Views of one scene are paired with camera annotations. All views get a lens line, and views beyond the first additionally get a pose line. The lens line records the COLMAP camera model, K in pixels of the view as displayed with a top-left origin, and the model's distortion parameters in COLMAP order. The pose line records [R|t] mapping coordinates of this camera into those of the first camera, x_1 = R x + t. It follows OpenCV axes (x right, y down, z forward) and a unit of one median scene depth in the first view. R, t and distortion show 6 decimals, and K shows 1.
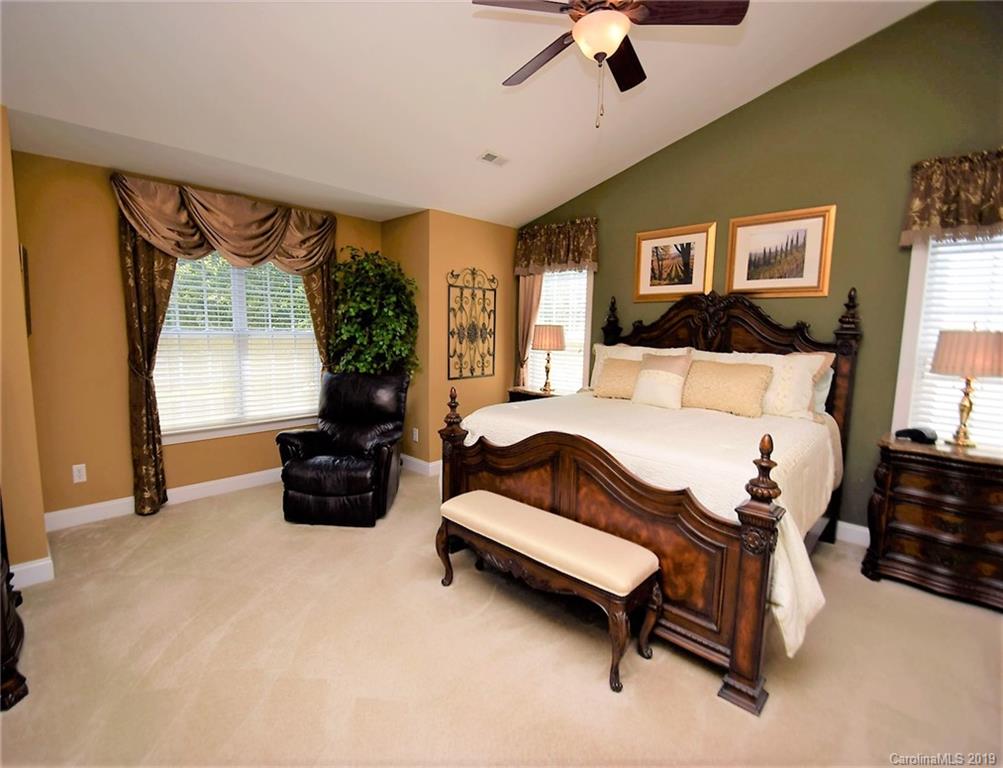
lens RADIAL K [[461.3, 0, 483.4], [0, 461.3, 380.3], [0, 0, 1]] dist [0.014673, -0.020620]
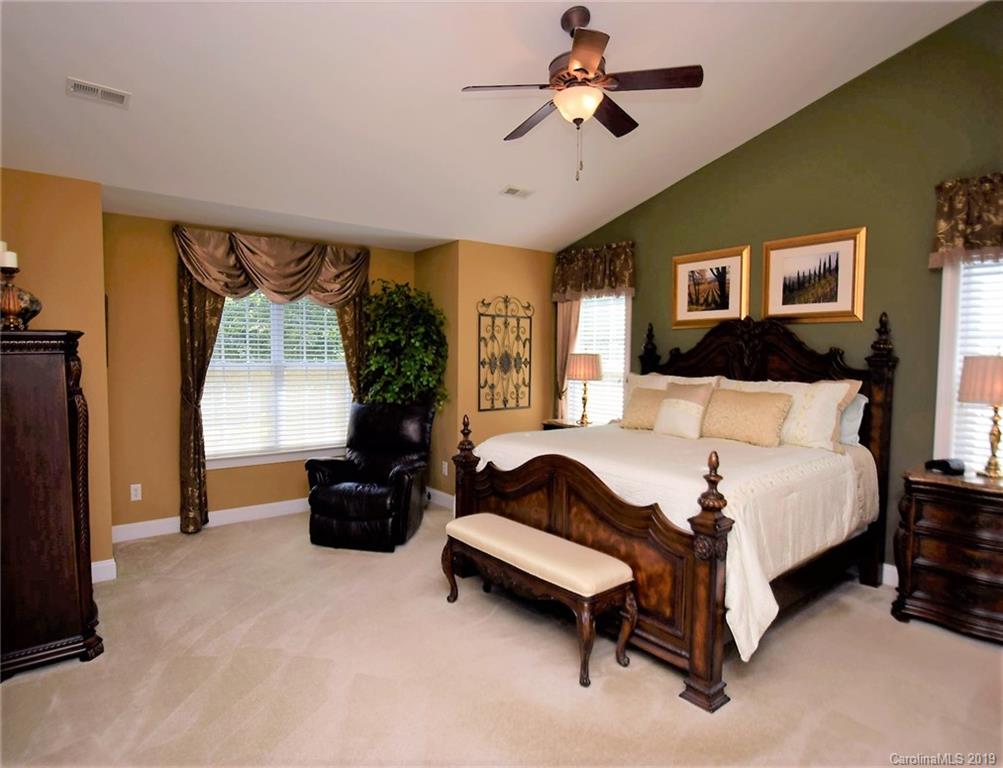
lens RADIAL K [[561.2, 0, 485.2], [0, 561.2, 380.7], [0, 0, 1]] dist [-0.024137, -0.001316]
pose [[0.990842, -0.004065, -0.134965, 0.133042], [-0.005404, 0.997552, -0.069718, 0.023286], [0.134918, 0.069809, 0.988395, -0.221282]]
